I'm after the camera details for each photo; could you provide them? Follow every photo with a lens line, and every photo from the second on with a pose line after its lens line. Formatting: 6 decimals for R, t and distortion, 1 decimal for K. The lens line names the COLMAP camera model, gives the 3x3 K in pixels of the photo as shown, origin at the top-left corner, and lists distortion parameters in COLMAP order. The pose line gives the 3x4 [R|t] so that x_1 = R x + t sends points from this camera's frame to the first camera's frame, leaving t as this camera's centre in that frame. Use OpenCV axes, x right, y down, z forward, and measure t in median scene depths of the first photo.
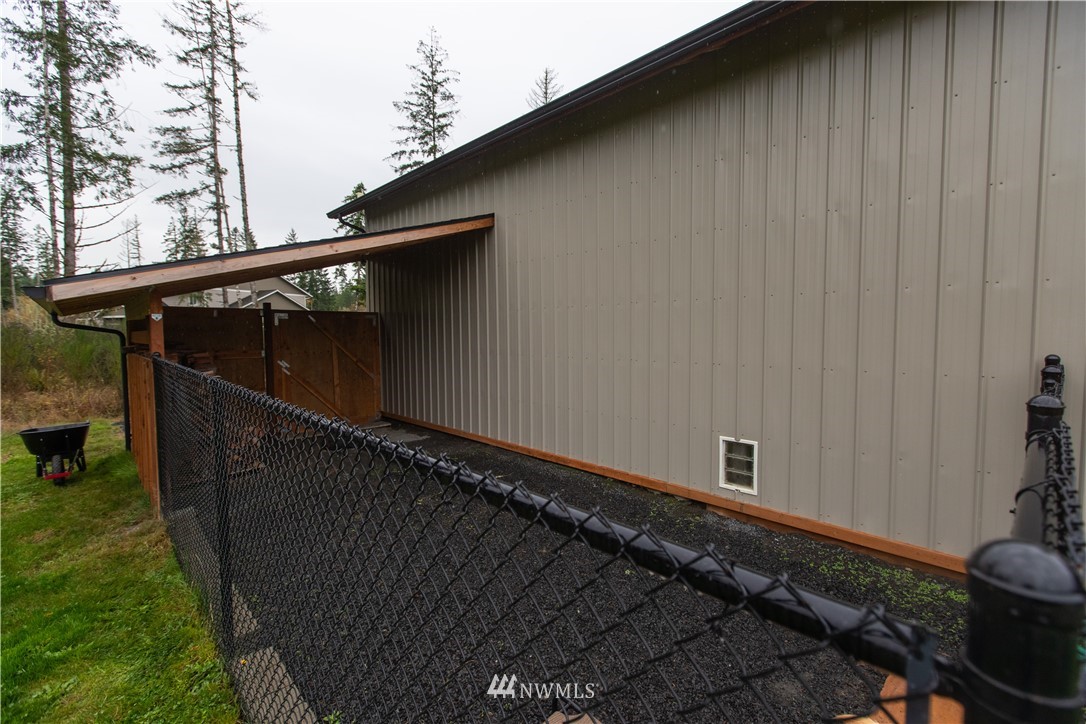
lens RADIAL K [[500.0, 0, 543.0], [0, 500.0, 362.0], [0, 0, 1]] dist [0.002254, 0.000205]
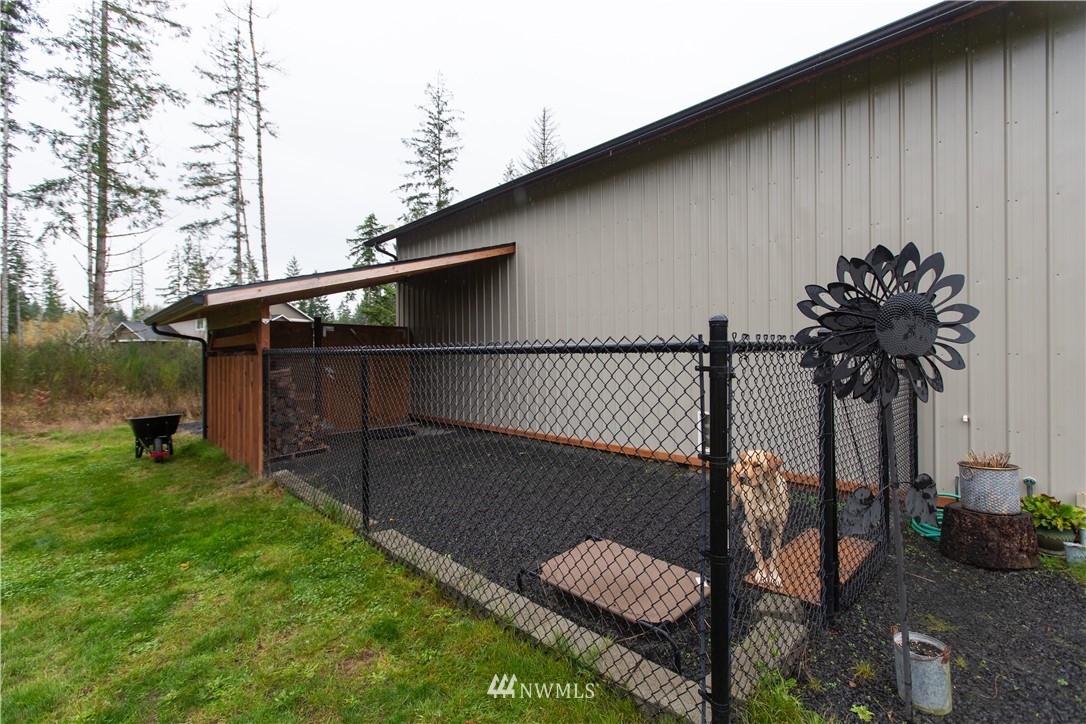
lens RADIAL K [[496.7, 0, 543.0], [0, 496.7, 362.0], [0, 0, 1]] dist [0.000507, -0.000142]
pose [[0.999960, -0.000429, 0.008945, -0.010098], [0.000885, 0.998697, -0.051030, 0.014035], [-0.008911, 0.051035, 0.998657, -0.048977]]
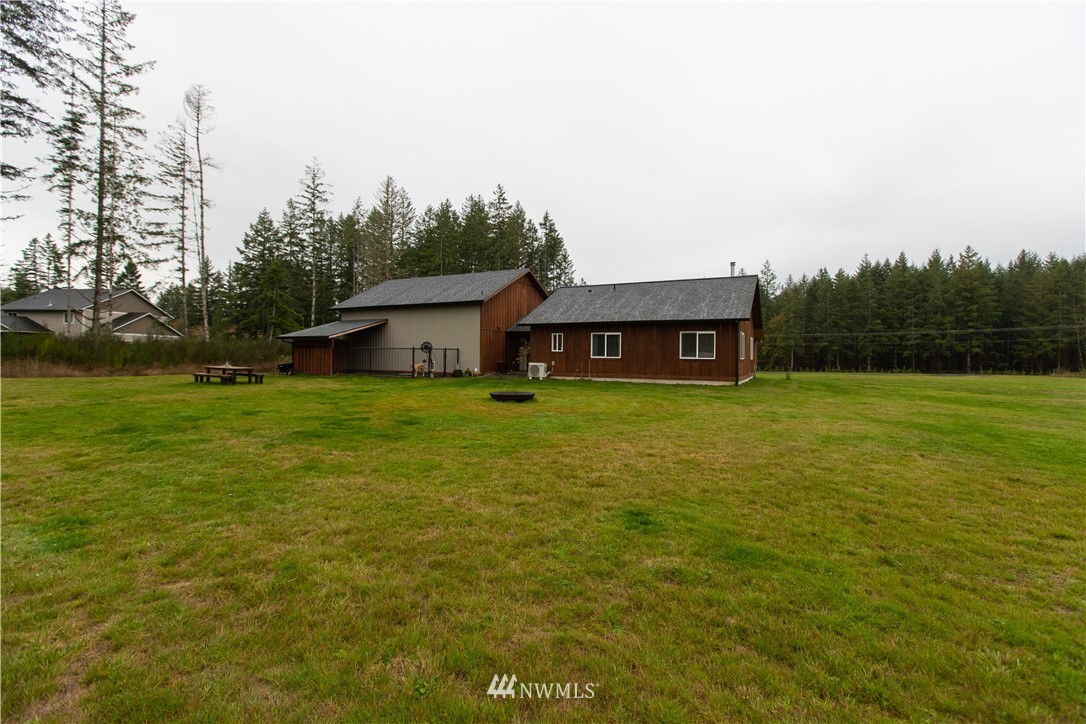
lens RADIAL K [[496.7, 0, 543.0], [0, 496.7, 362.0], [0, 0, 1]] dist [0.000507, -0.000142]
pose [[0.946177, 0.009281, 0.323517, -0.053933], [0.006282, 0.998874, -0.047028, 0.078358], [-0.323589, 0.046529, 0.945053, -0.933717]]
